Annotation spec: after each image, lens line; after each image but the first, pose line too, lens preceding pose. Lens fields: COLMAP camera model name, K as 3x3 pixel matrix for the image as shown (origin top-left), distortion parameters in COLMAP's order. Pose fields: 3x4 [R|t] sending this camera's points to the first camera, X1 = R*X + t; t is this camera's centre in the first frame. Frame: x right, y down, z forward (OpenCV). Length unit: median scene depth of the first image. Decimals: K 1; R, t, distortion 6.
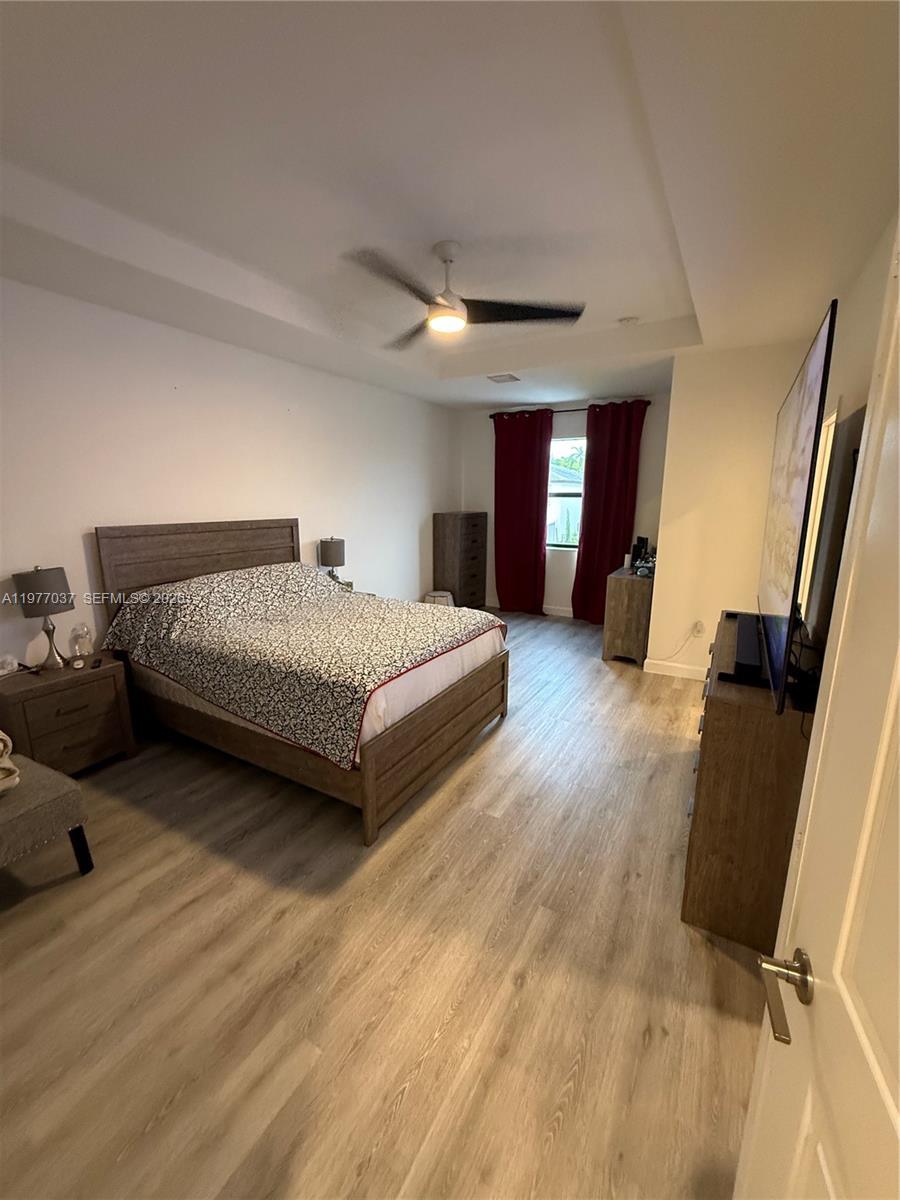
lens RADIAL K [[480.0, 0, 453.3], [0, 480.0, 596.2], [0, 0, 1]] dist [0.001524, 0.000421]
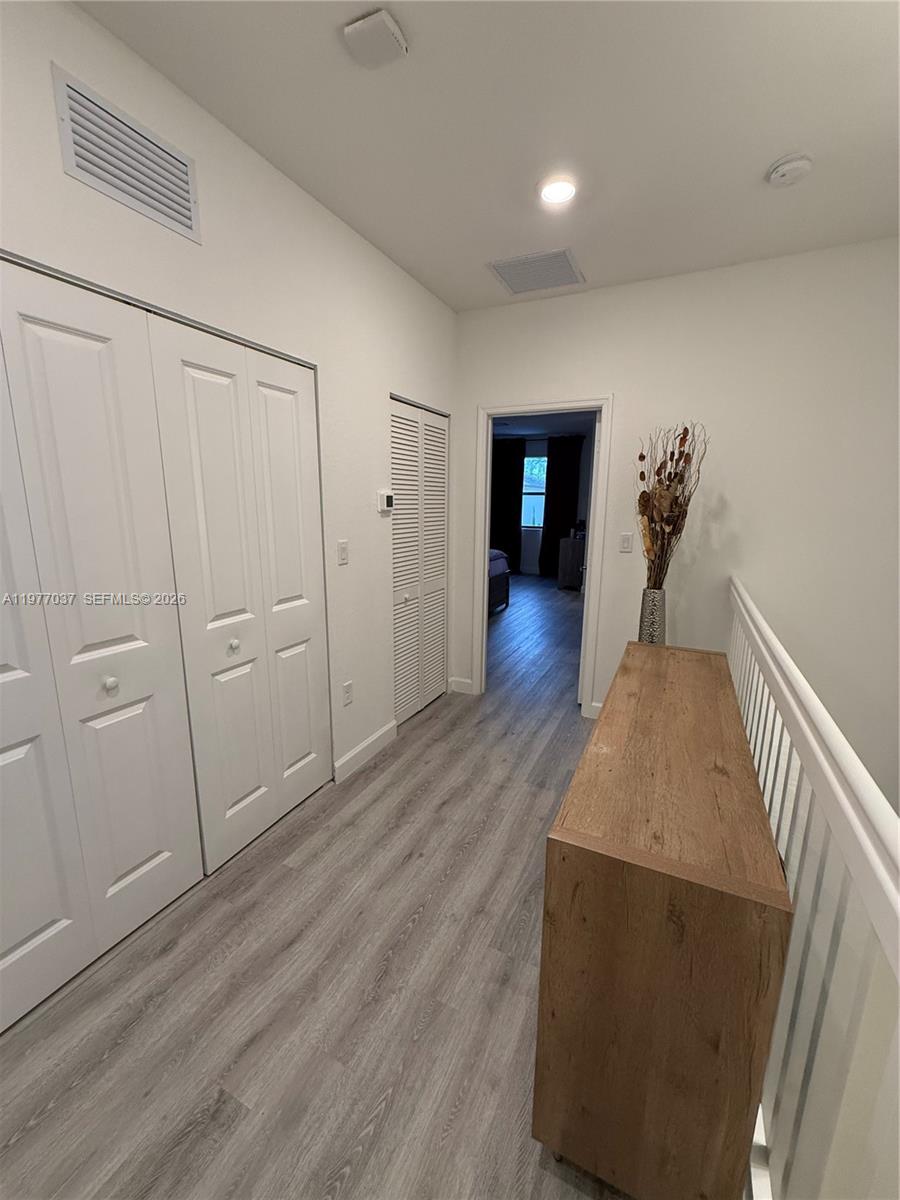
lens RADIAL K [[480.0, 0, 455.0], [0, 480.0, 589.7], [0, 0, 1]] dist [0.001524, 0.000421]
pose [[0.996495, -0.003815, 0.083561, -0.160974], [0.005632, 0.999753, -0.021519, 0.139393], [-0.083458, 0.021915, 0.996270, -0.547880]]
